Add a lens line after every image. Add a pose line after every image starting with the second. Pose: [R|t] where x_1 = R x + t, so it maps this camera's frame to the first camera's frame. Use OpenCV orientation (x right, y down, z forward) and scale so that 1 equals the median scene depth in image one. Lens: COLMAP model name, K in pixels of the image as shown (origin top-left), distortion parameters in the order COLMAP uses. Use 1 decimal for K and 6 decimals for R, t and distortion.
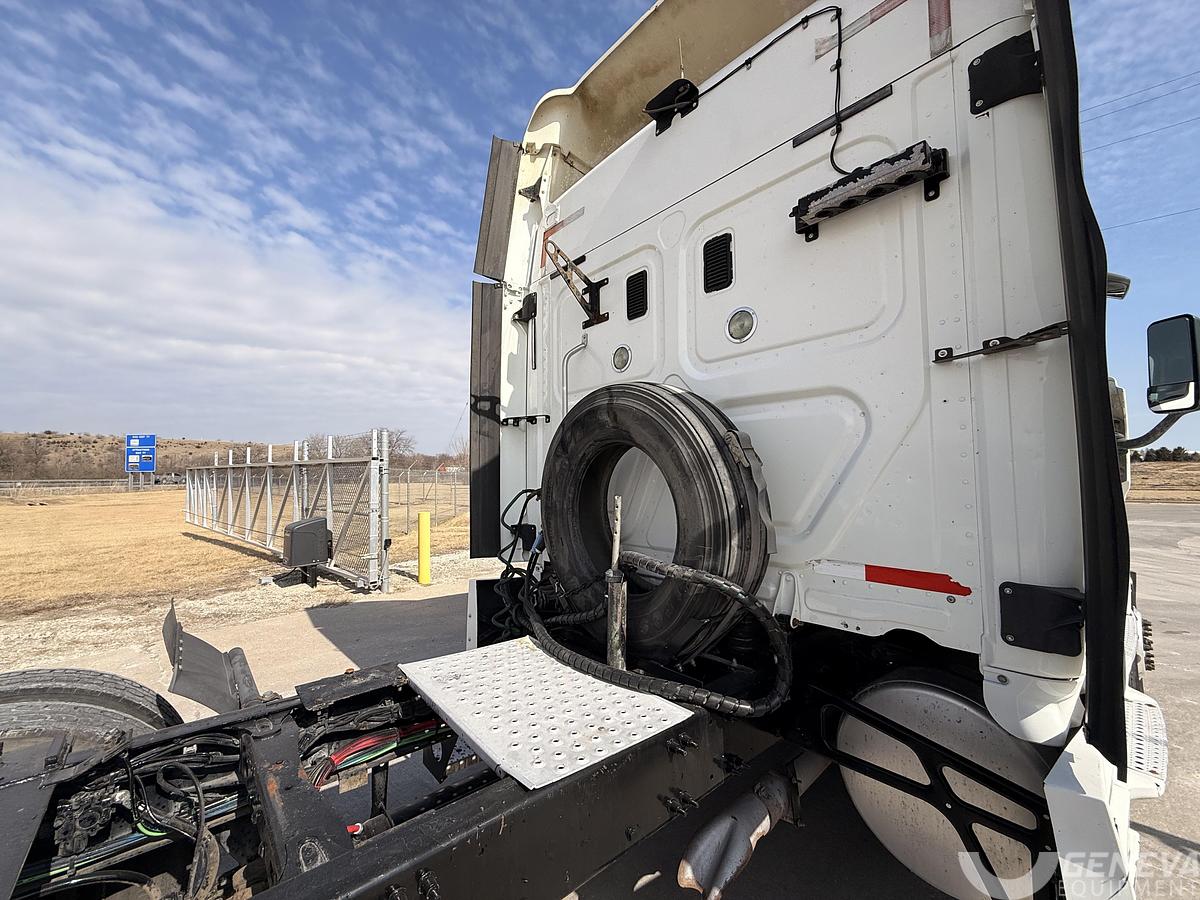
lens RADIAL K [[479.4, 0, 596.0], [0, 479.4, 451.1], [0, 0, 1]] dist [0.000216, -0.000059]
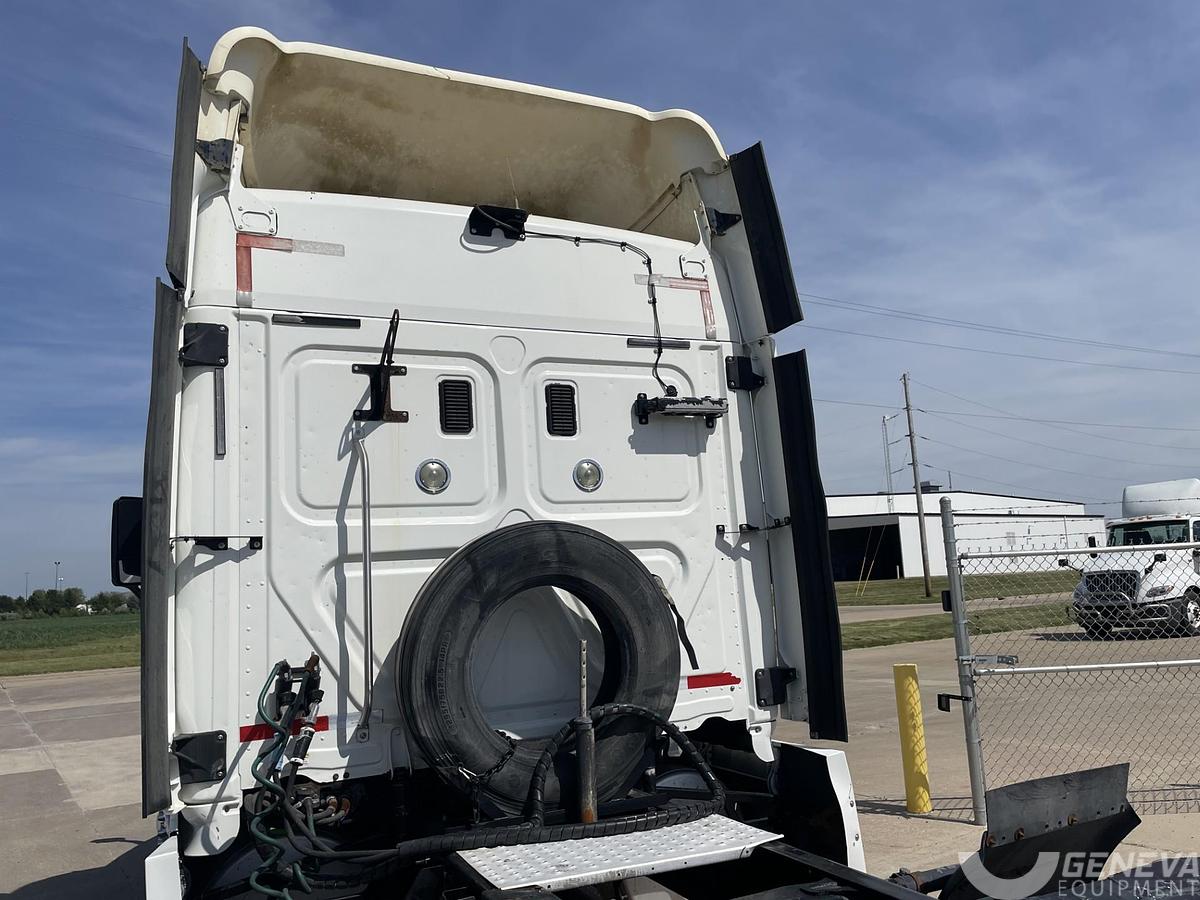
lens RADIAL K [[904.7, 0, 602.3], [0, 904.7, 450.7], [0, 0, 1]] dist [0.102114, -0.137933]
pose [[0.291410, 0.140637, 0.946204, -1.365419], [0.007149, 0.988786, -0.149168, -0.009064], [-0.956572, 0.050233, 0.287137, 0.309320]]
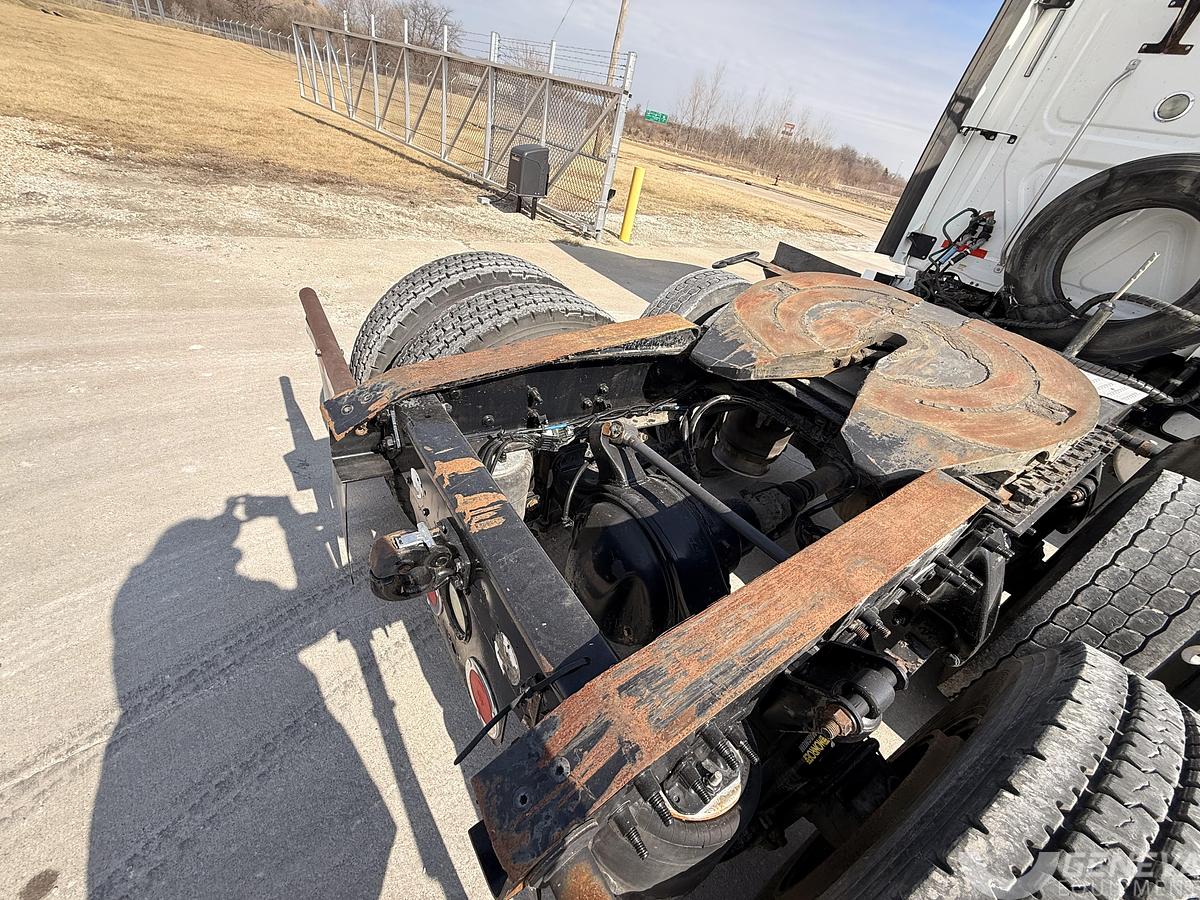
lens RADIAL K [[479.4, 0, 596.0], [0, 479.4, 451.1], [0, 0, 1]] dist [0.000216, -0.000059]
pose [[0.969480, 0.243316, 0.030106, -1.111066], [-0.213224, 0.776158, 0.593393, 0.048058], [0.121015, -0.581701, 0.804350, -0.510216]]
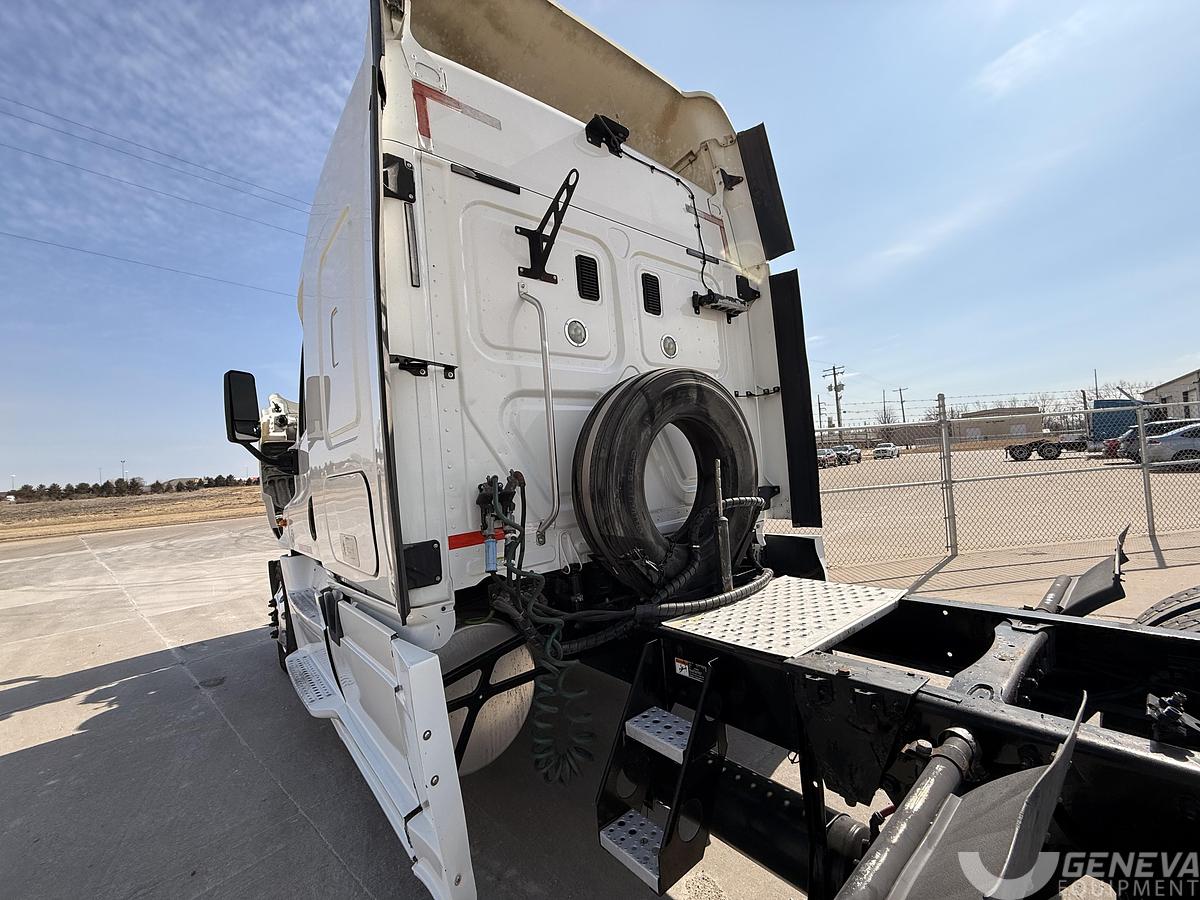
lens RADIAL K [[479.4, 0, 596.0], [0, 479.4, 451.1], [0, 0, 1]] dist [0.000216, -0.000059]
pose [[0.024100, 0.044438, 0.998721, -0.947599], [0.025726, 0.998653, -0.045055, 0.095634], [-0.999378, 0.026779, 0.022925, 0.992935]]
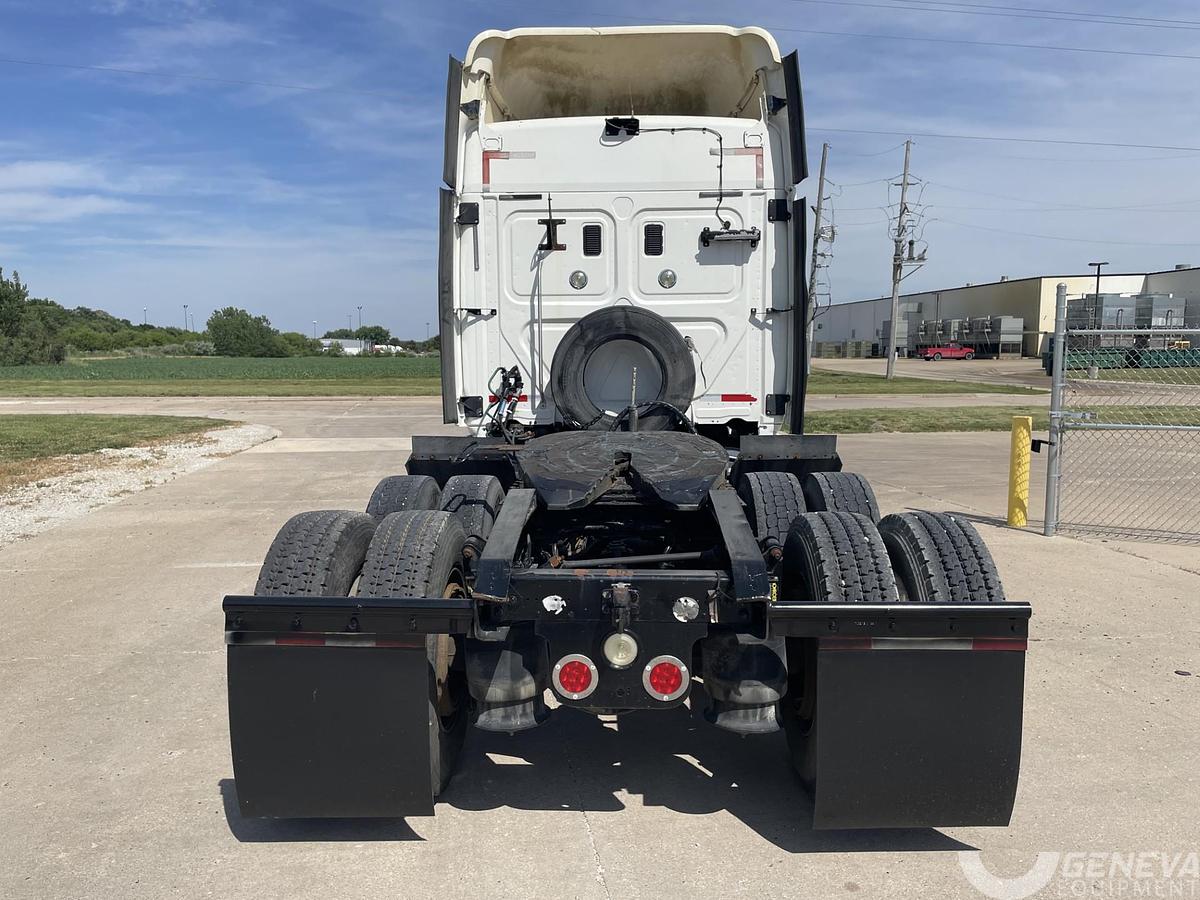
lens RADIAL K [[904.7, 0, 602.3], [0, 904.7, 450.7], [0, 0, 1]] dist [0.102114, -0.137933]
pose [[0.676421, -0.061686, 0.733927, -2.140220], [-0.040664, 0.991839, 0.120841, -0.006842], [-0.735392, -0.111584, 0.668392, -1.088259]]
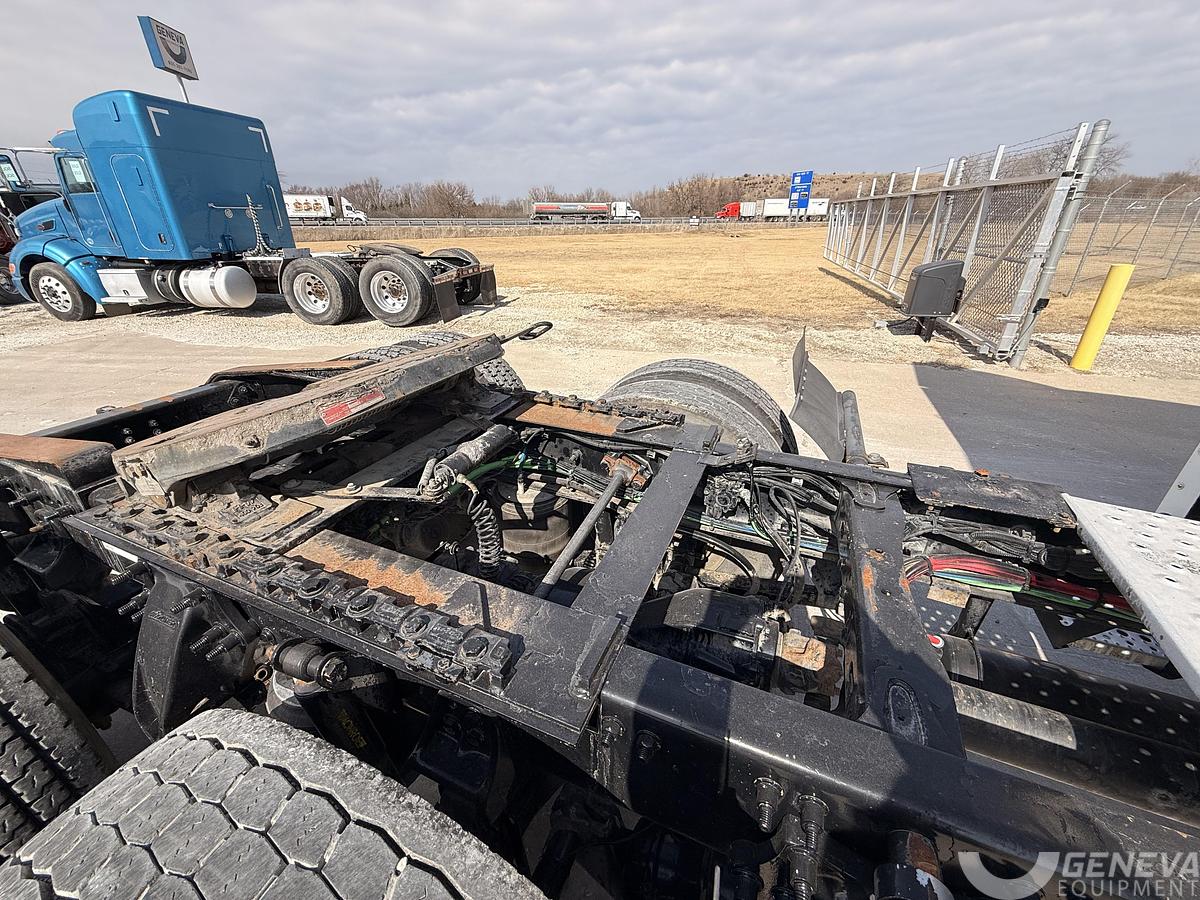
lens RADIAL K [[479.4, 0, 596.0], [0, 479.4, 451.1], [0, 0, 1]] dist [0.000216, -0.000059]
pose [[0.436905, 0.398177, -0.806579, -0.139593], [0.048993, 0.884824, 0.463343, 0.045452], [0.898173, -0.241954, 0.367076, 0.151674]]
